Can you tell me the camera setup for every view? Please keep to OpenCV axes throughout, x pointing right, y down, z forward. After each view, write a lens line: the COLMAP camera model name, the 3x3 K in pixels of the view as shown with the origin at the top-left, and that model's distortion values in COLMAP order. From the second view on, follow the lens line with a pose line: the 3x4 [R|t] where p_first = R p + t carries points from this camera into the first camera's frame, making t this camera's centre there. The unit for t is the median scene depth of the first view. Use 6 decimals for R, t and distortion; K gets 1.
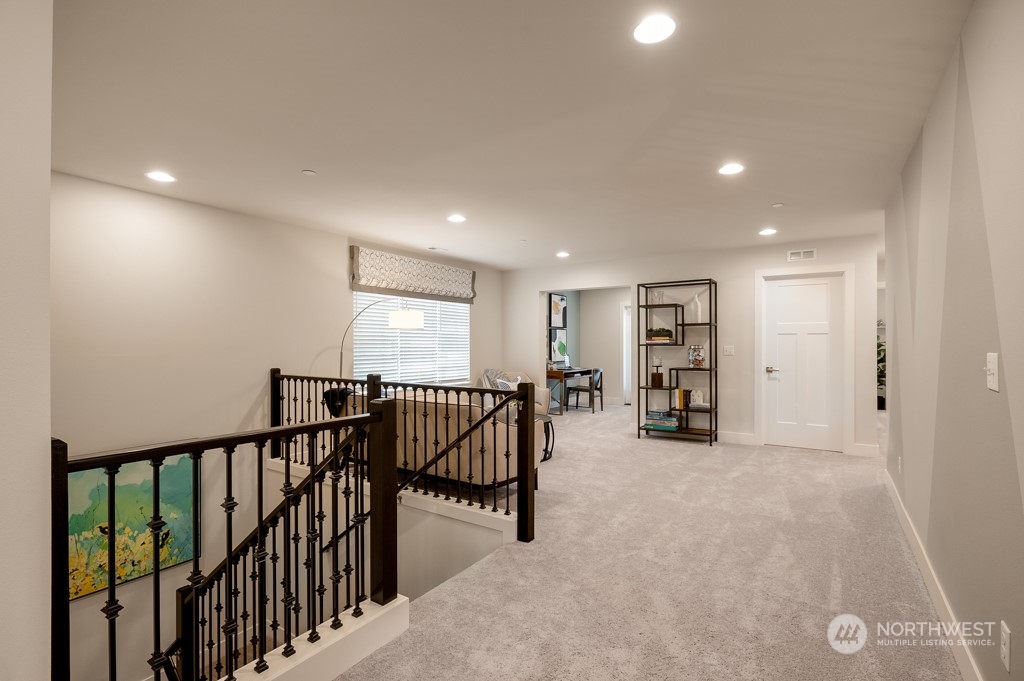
lens RADIAL K [[484.2, 0, 515.0], [0, 484.2, 338.9], [0, 0, 1]] dist [-0.001384, 0.000438]
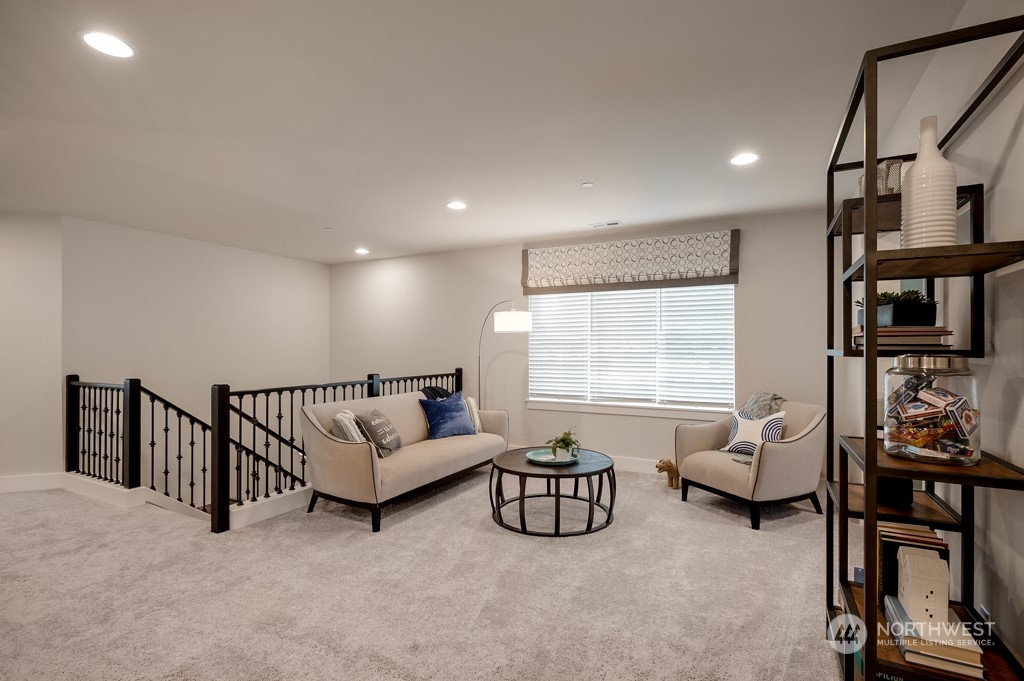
lens RADIAL K [[484.2, 0, 515.0], [0, 484.2, 338.9], [0, 0, 1]] dist [-0.001384, 0.000438]
pose [[0.107017, -0.029406, -0.993822, 0.555592], [0.002544, 0.999567, -0.029302, 0.017543], [0.994254, 0.000607, 0.107046, 0.747312]]
